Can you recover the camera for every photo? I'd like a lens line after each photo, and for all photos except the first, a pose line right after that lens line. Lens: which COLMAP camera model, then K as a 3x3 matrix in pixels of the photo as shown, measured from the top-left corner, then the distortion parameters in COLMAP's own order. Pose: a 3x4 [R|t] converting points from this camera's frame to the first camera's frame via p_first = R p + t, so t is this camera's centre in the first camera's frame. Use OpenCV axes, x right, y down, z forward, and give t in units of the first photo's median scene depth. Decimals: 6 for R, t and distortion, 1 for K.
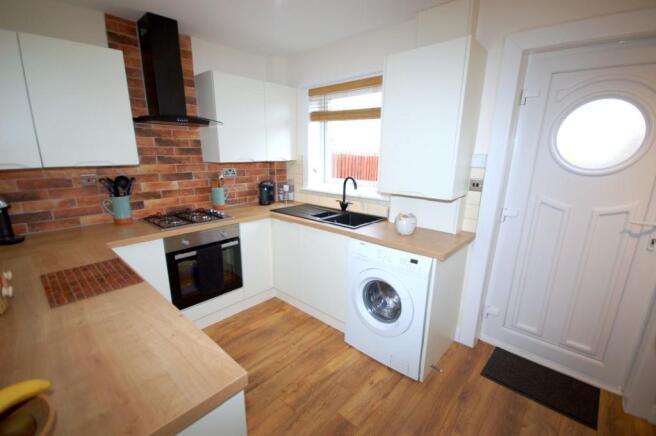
lens RADIAL K [[295.7, 0, 328.0], [0, 295.7, 218.0], [0, 0, 1]] dist [-0.000088, 0.000020]
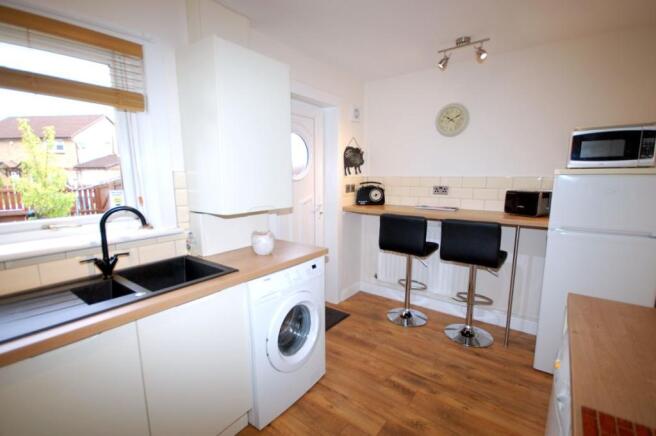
lens RADIAL K [[295.7, 0, 328.0], [0, 295.7, 218.0], [0, 0, 1]] dist [-0.000088, 0.000020]
pose [[-0.071423, -0.151415, 0.985886, -0.569356], [0.226067, 0.960232, 0.163853, -0.141002], [-0.971490, 0.234579, -0.034352, 0.752552]]
